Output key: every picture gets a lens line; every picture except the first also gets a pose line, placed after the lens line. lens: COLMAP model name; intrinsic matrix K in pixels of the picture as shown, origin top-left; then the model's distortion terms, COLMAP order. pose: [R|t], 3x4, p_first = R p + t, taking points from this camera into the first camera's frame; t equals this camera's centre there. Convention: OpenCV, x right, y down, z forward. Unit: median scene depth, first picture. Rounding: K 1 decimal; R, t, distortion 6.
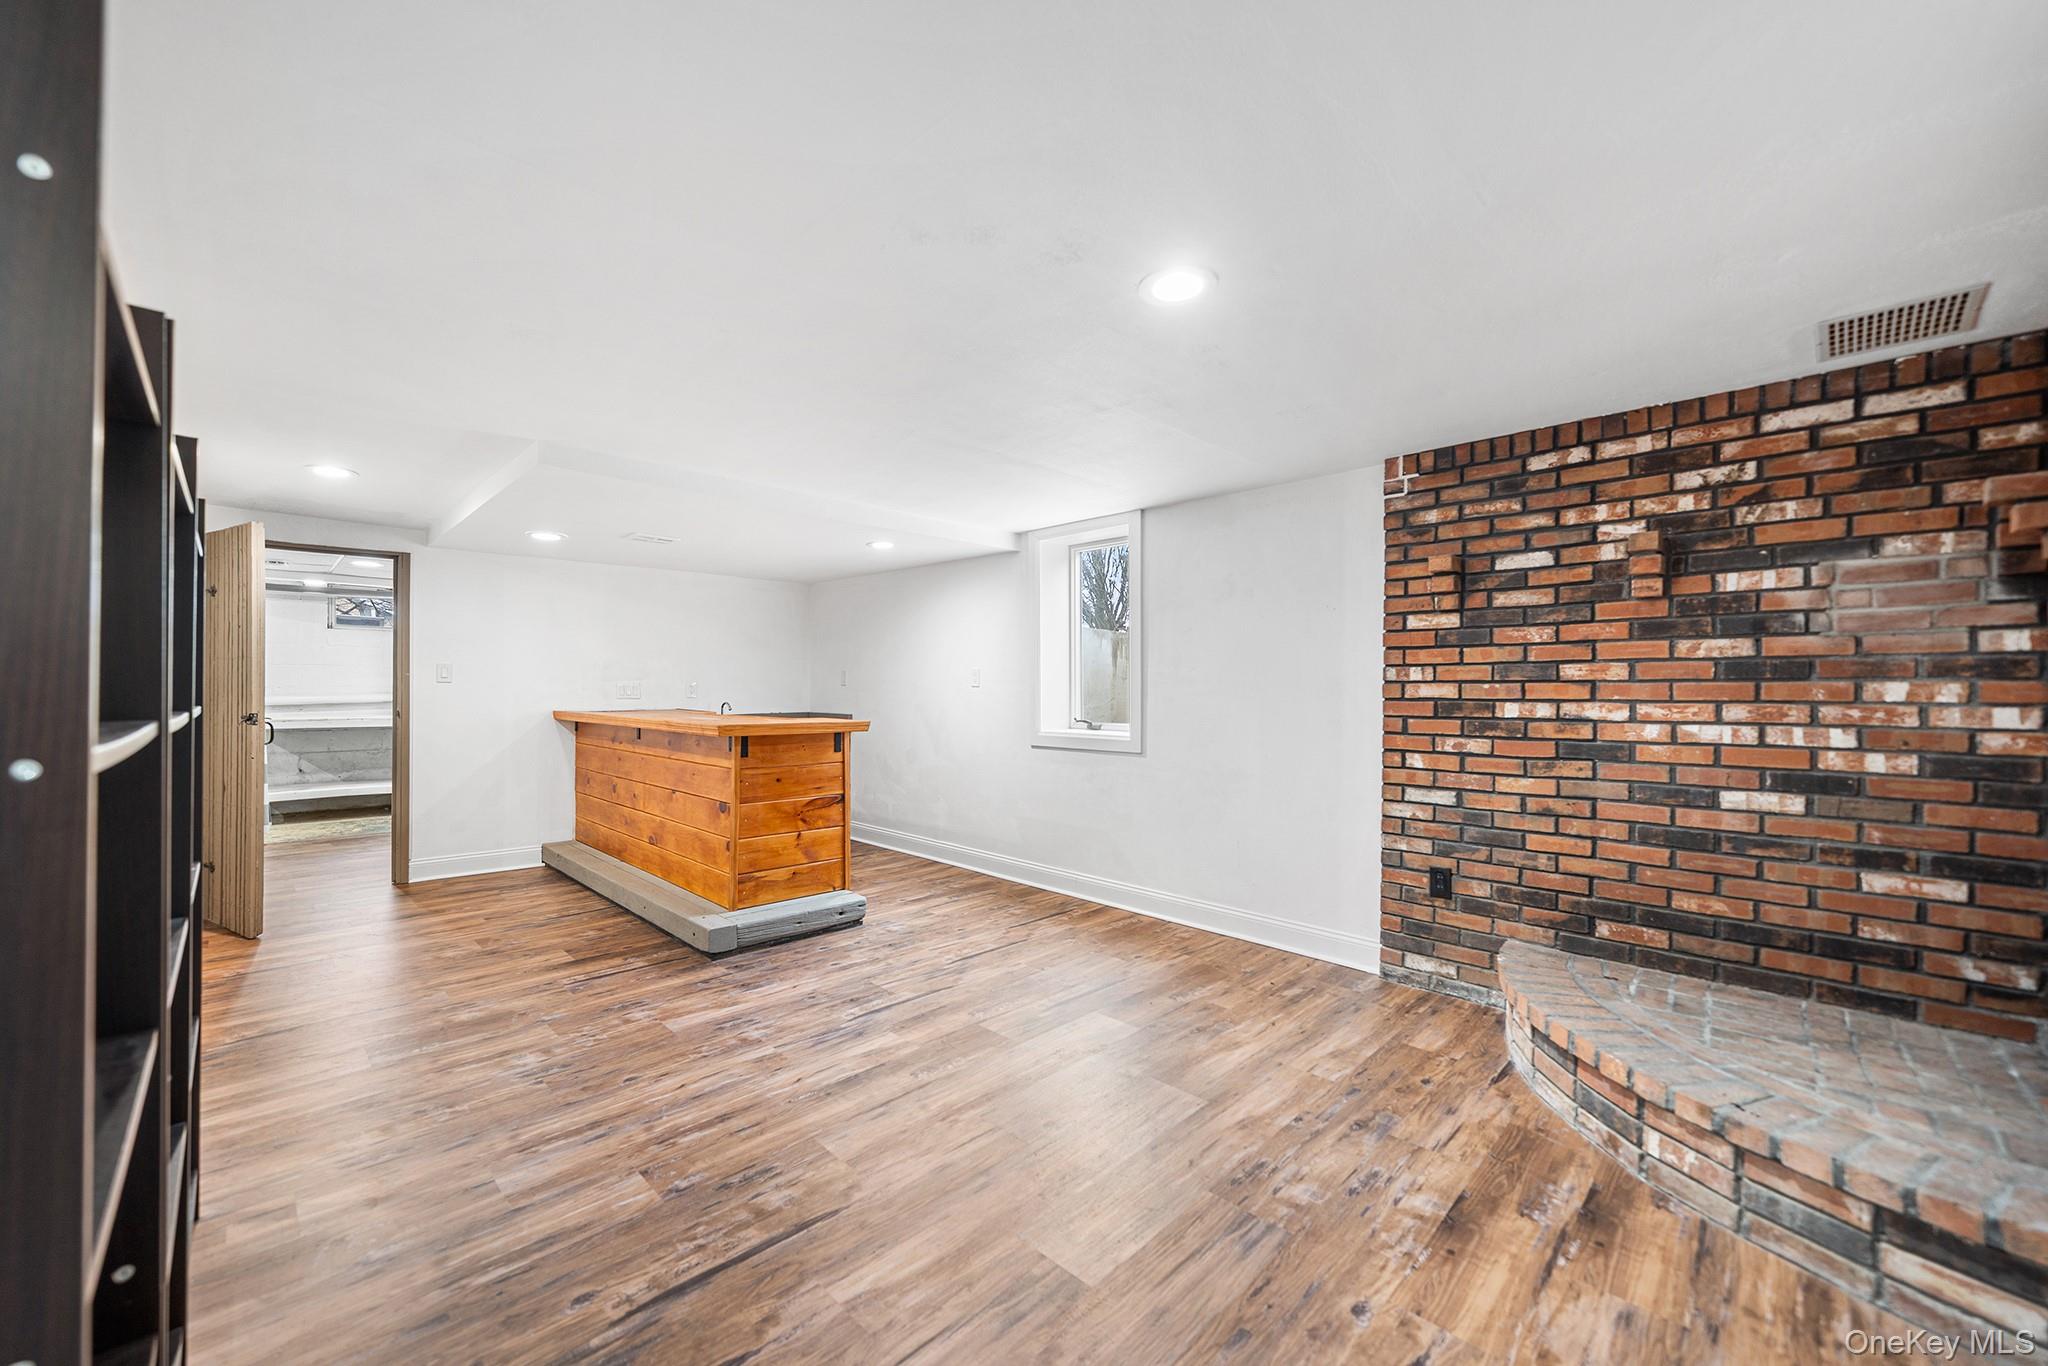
lens RADIAL K [[791.2, 0, 1013.9], [0, 791.2, 687.2], [0, 0, 1]] dist [-0.001430, -0.000339]
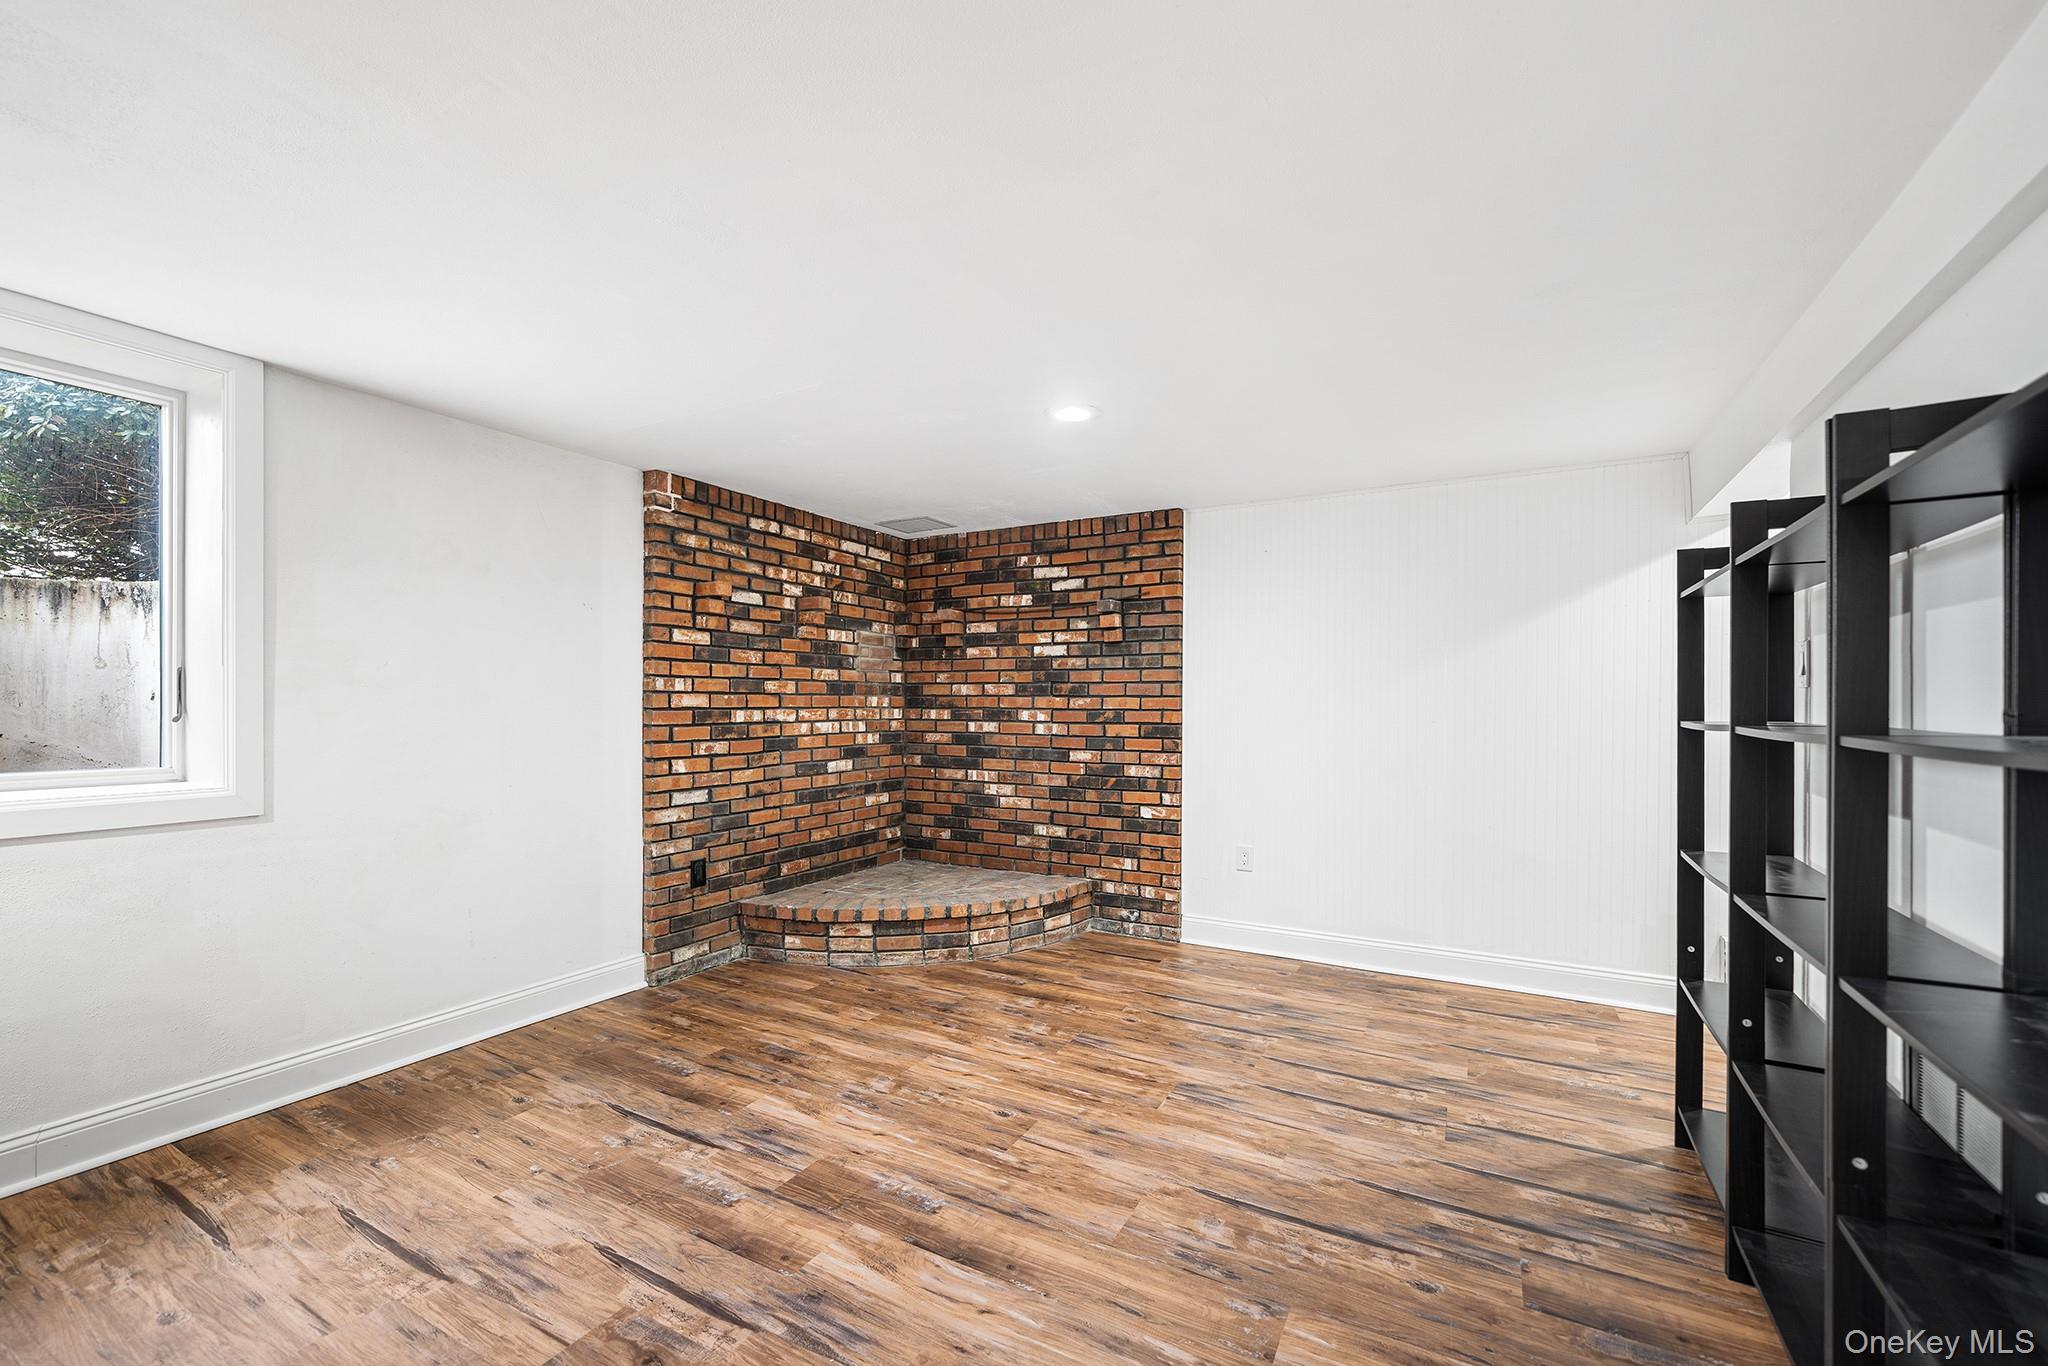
lens RADIAL K [[835.1, 0, 1016.6], [0, 835.1, 705.4], [0, 0, 1]] dist [-0.001662, -0.000101]
pose [[-0.271855, -0.007416, 0.962310, -0.747811], [-0.008562, 0.999949, 0.005287, 0.001326], [-0.962300, -0.006802, -0.271905, 0.938130]]
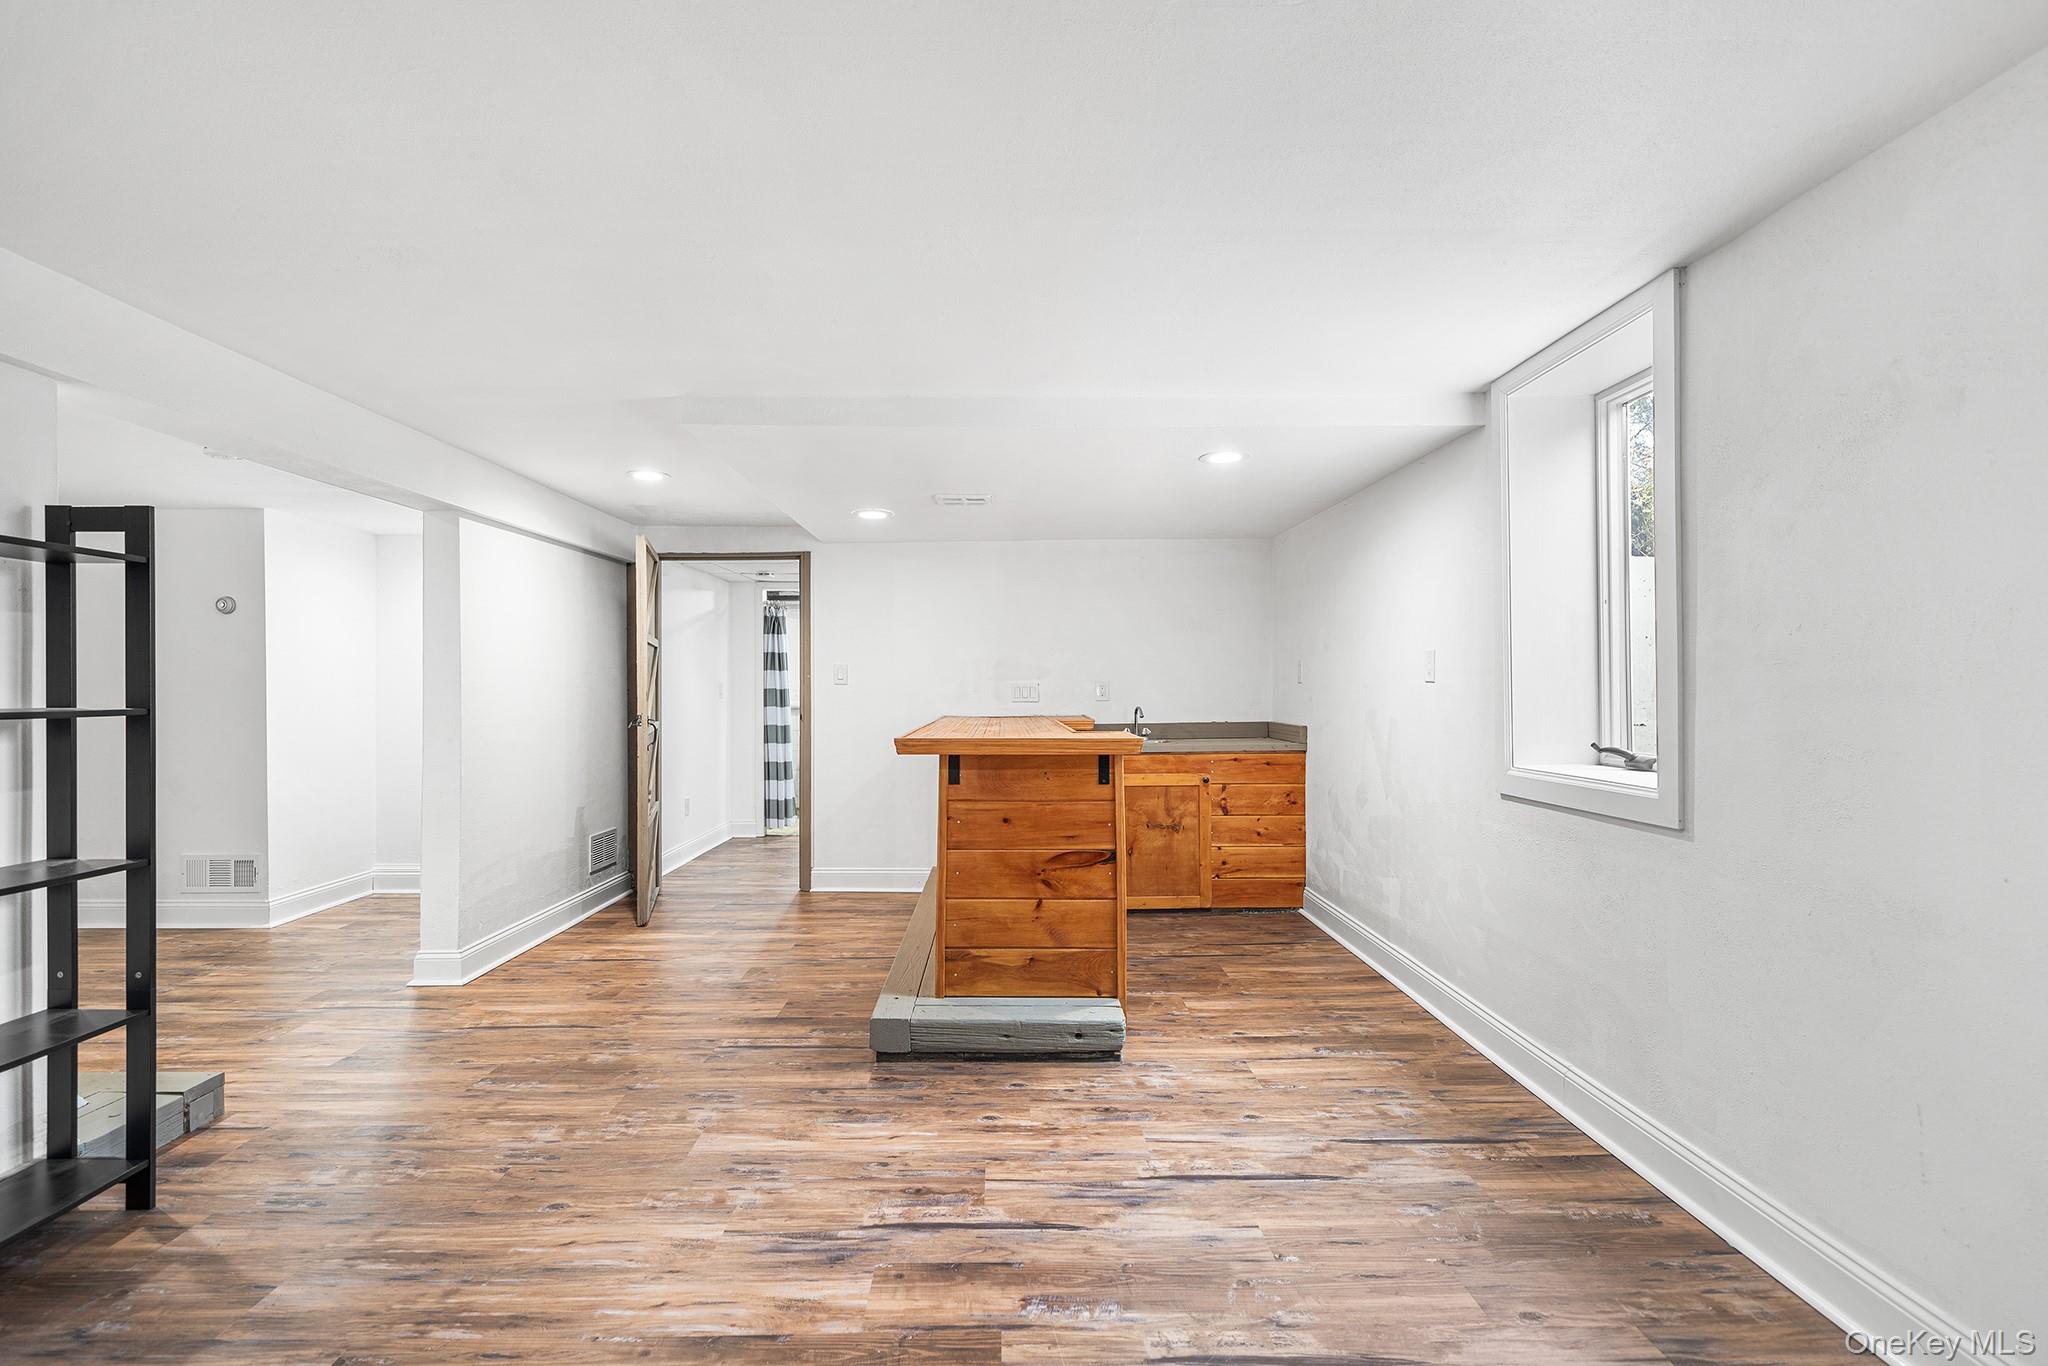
lens RADIAL K [[963.6, 0, 1013.5], [0, 963.6, 689.8], [0, 0, 1]] dist [0.001516, 0.000363]
pose [[0.714181, -0.006350, -0.699932, 0.383271], [0.008799, 0.999961, -0.000094, 0.004374], [0.699906, -0.006091, 0.714209, 0.522554]]
